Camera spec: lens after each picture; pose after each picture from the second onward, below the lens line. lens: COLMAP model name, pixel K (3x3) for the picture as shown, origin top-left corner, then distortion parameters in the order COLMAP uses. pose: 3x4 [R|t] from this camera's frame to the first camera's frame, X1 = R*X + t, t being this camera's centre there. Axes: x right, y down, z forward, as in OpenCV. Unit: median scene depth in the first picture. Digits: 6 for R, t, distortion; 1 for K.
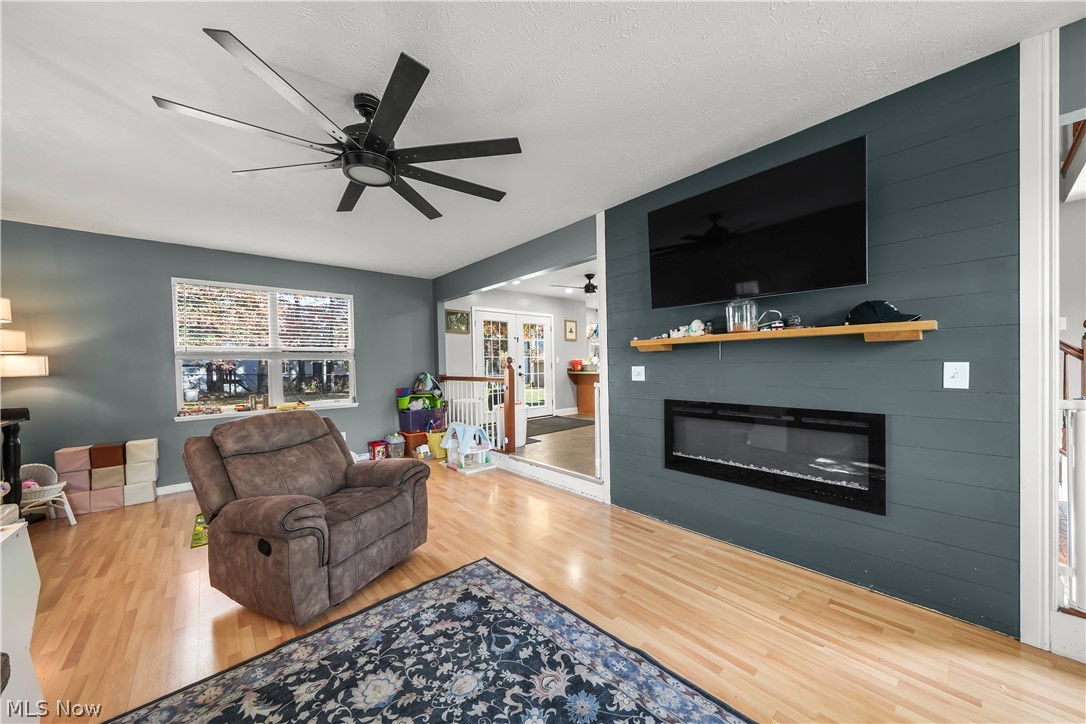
lens RADIAL K [[377.9, 0, 538.3], [0, 377.9, 366.3], [0, 0, 1]] dist [-0.020008, 0.001435]
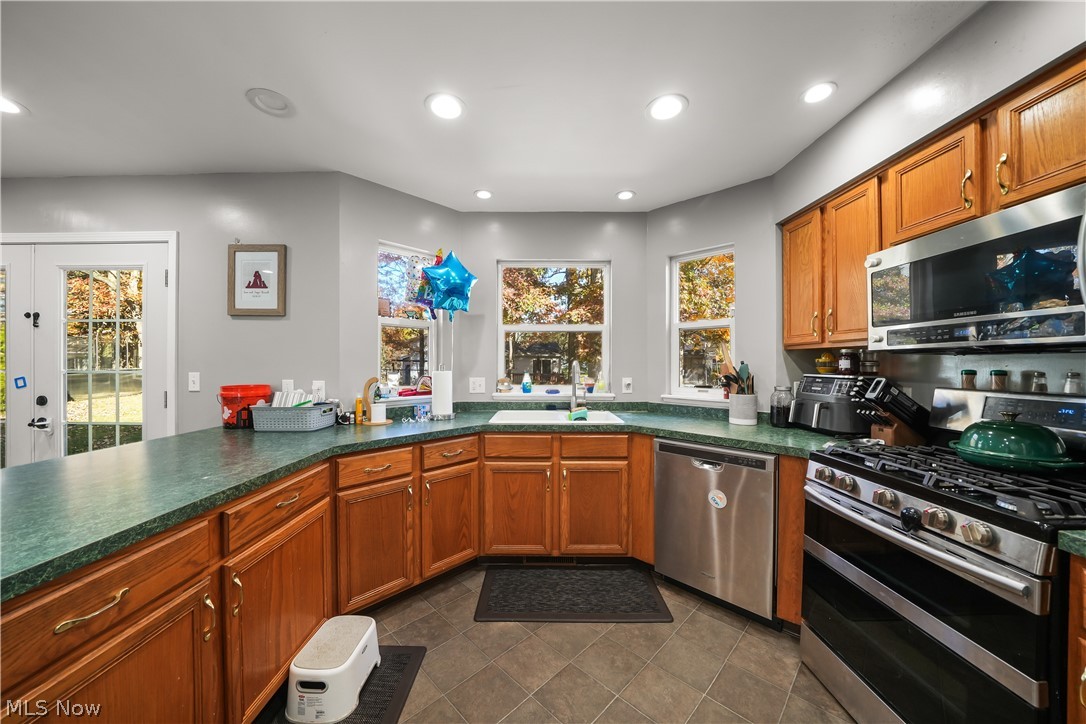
lens RADIAL K [[377.9, 0, 540.6], [0, 377.9, 364.8], [0, 0, 1]] dist [-0.020008, 0.001435]
pose [[0.742466, 0.025108, -0.669413, 0.495482], [-0.021997, 0.999672, 0.013098, -0.044131], [0.669522, 0.005001, 0.742775, 1.056586]]
